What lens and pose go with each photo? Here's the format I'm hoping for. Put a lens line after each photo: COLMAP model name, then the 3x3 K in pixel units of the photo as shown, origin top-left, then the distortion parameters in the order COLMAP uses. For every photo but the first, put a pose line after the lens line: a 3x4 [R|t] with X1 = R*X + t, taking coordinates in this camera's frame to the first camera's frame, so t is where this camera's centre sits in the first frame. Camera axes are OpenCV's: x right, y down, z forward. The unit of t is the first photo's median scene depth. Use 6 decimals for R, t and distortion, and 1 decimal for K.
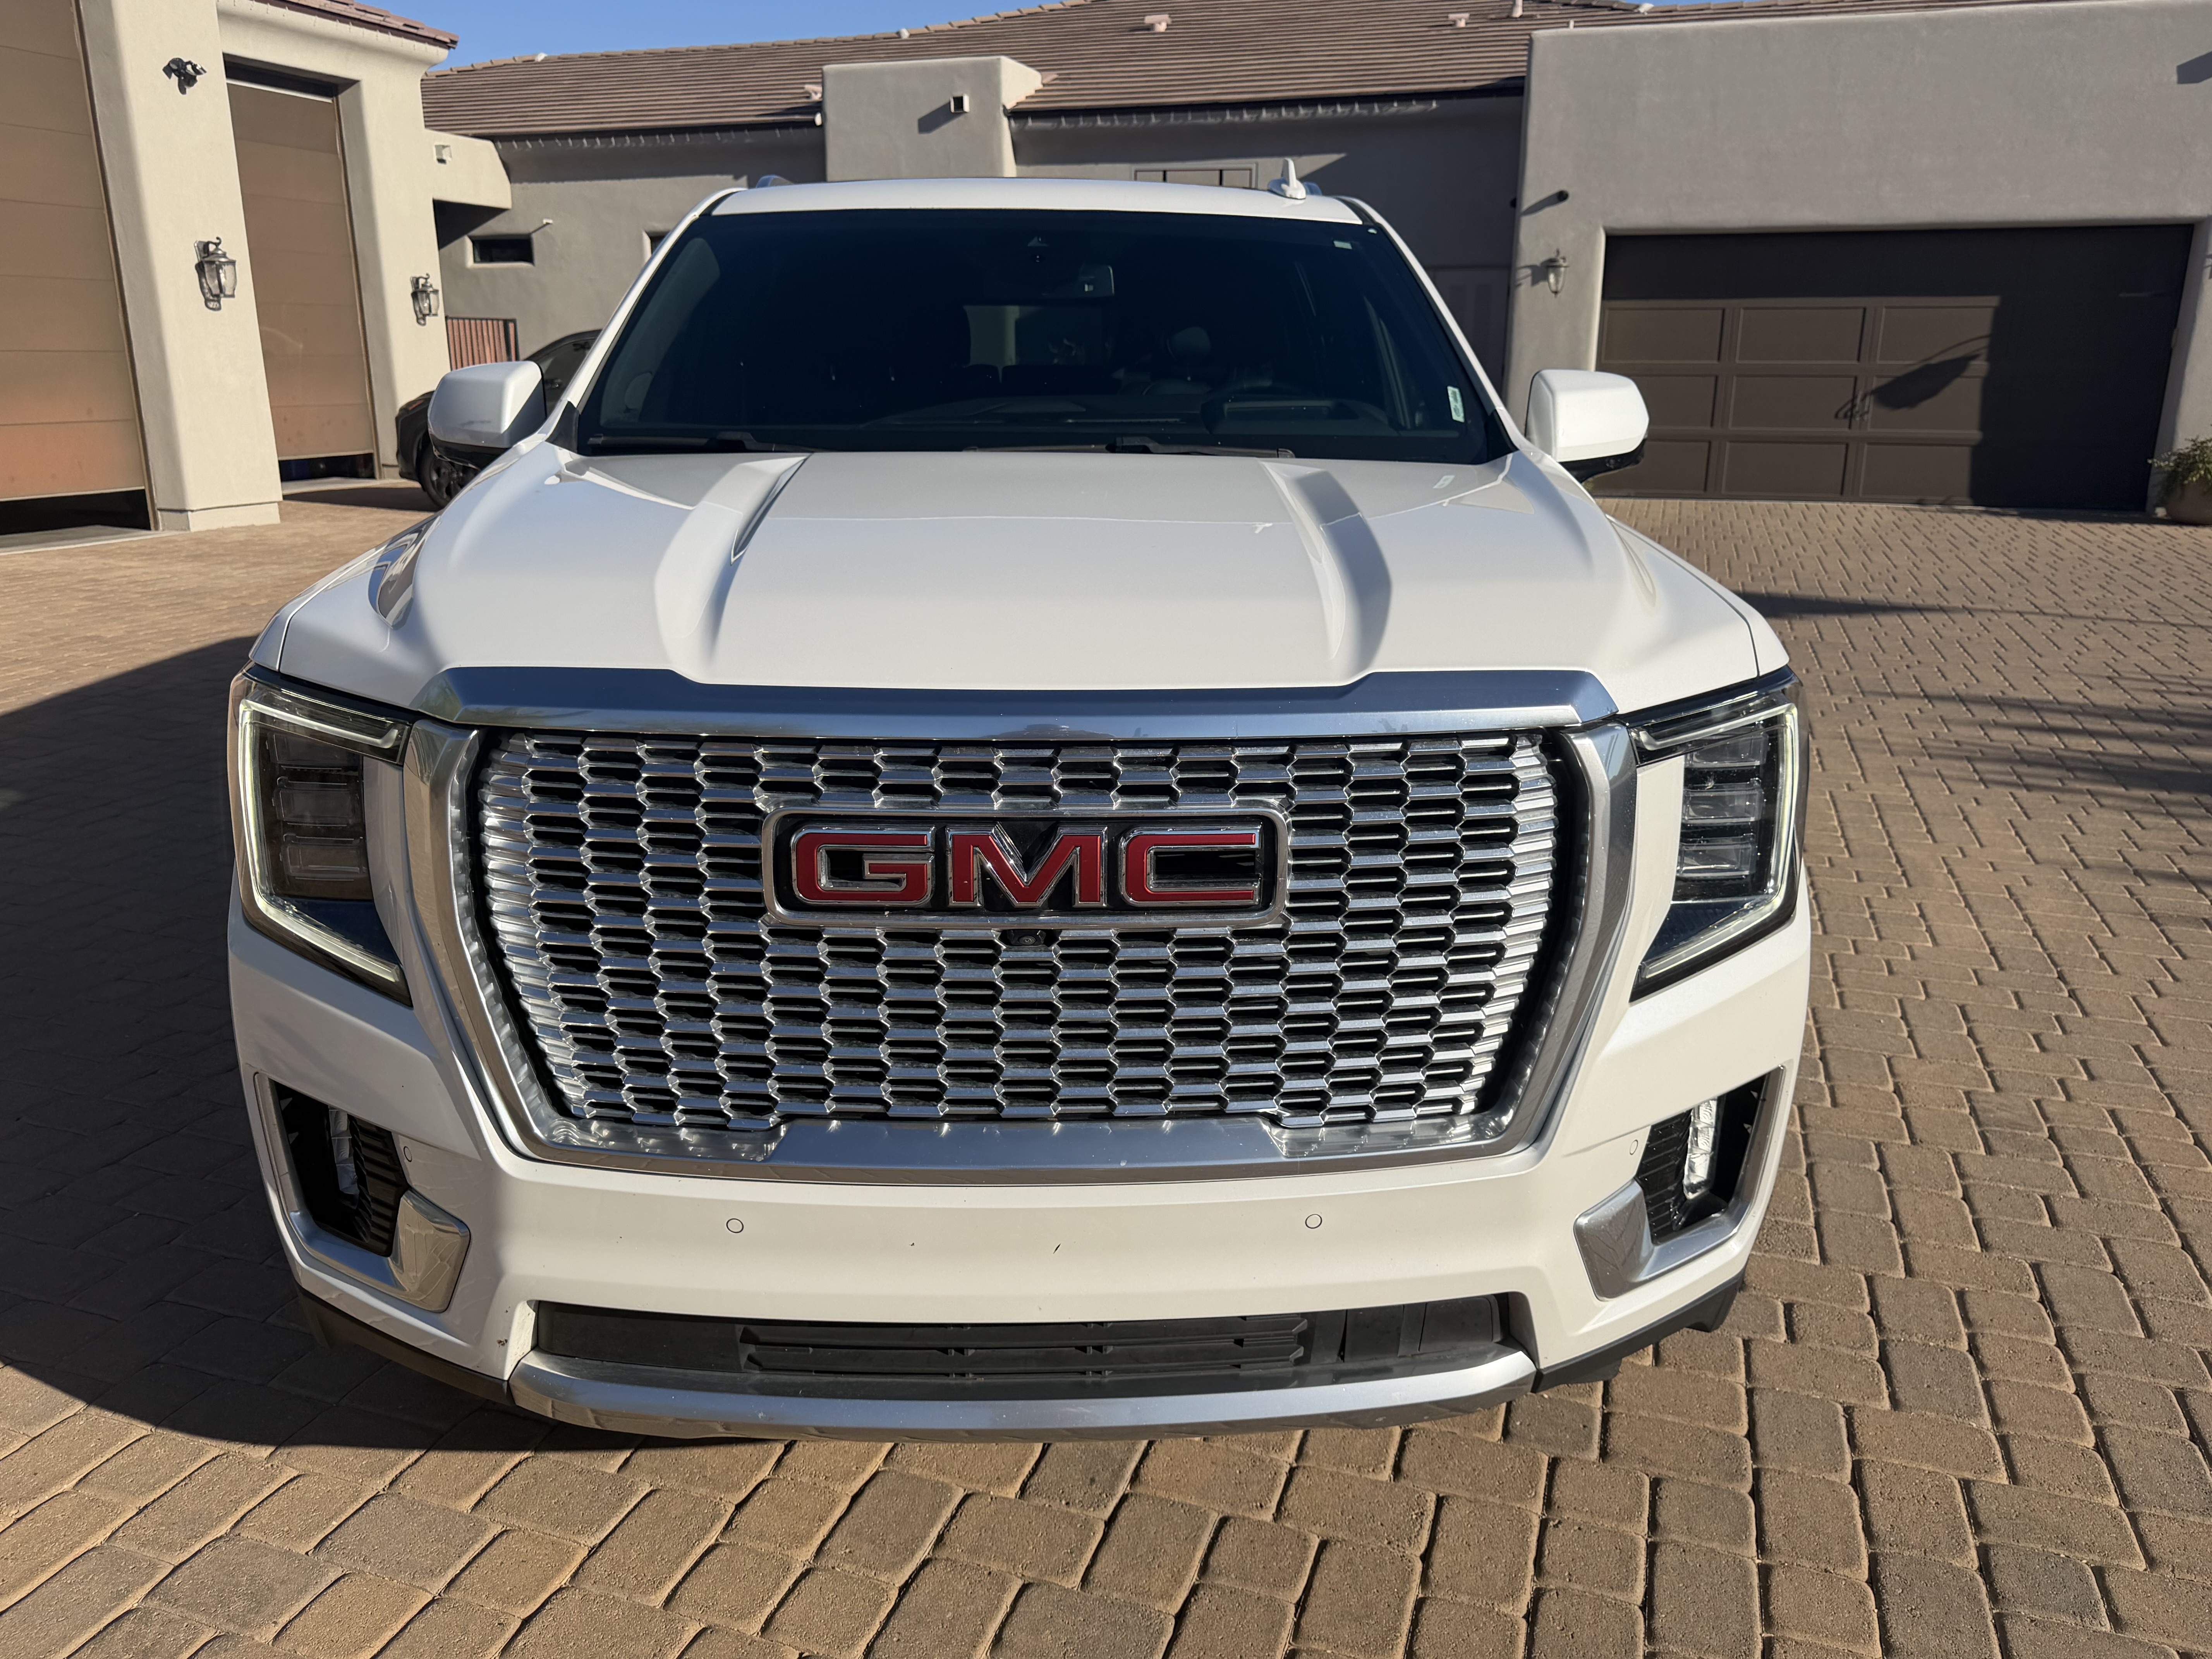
lens RADIAL K [[1663.5, 0, 1106.0], [0, 1663.5, 829.5], [0, 0, 1]] dist [0.006327, -0.003259]
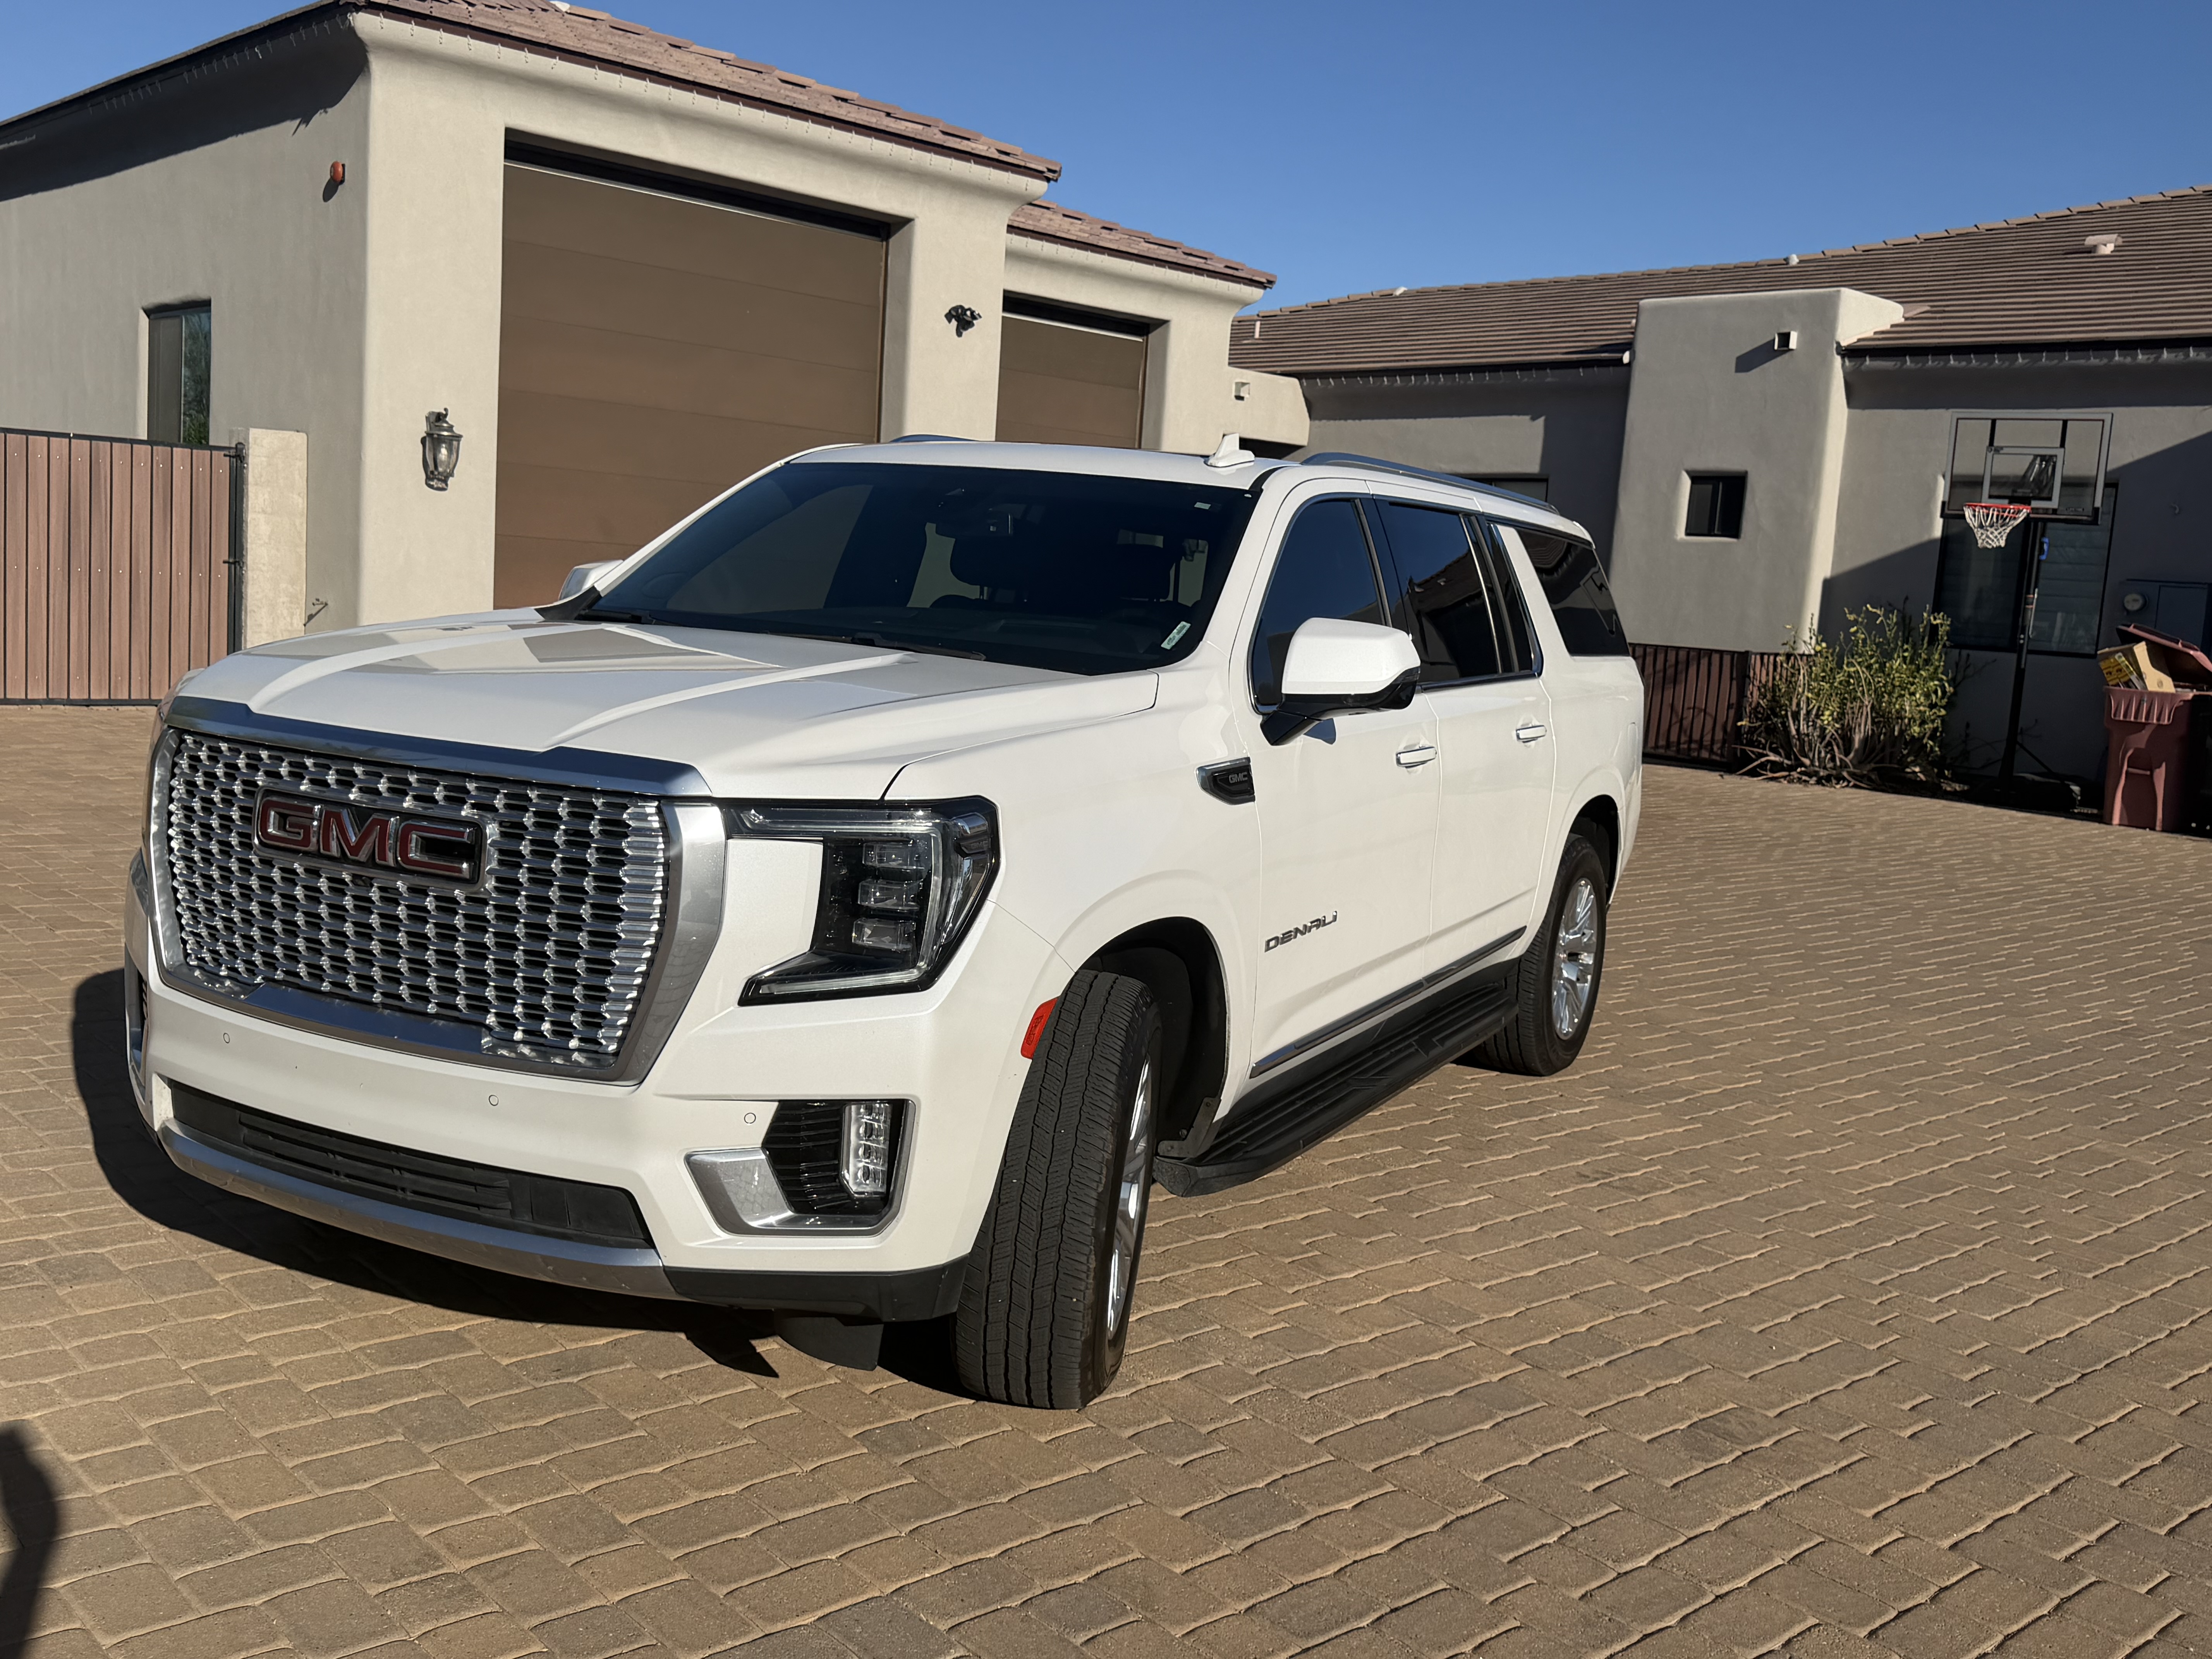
lens RADIAL K [[2051.4, 0, 1106.0], [0, 2051.4, 829.5], [0, 0, 1]] dist [0.179110, -0.359299]
pose [[0.873018, 0.116998, -0.473445, 0.146340], [-0.197297, 0.972537, -0.123476, 0.011733], [0.445997, 0.201206, 0.872126, -0.046218]]
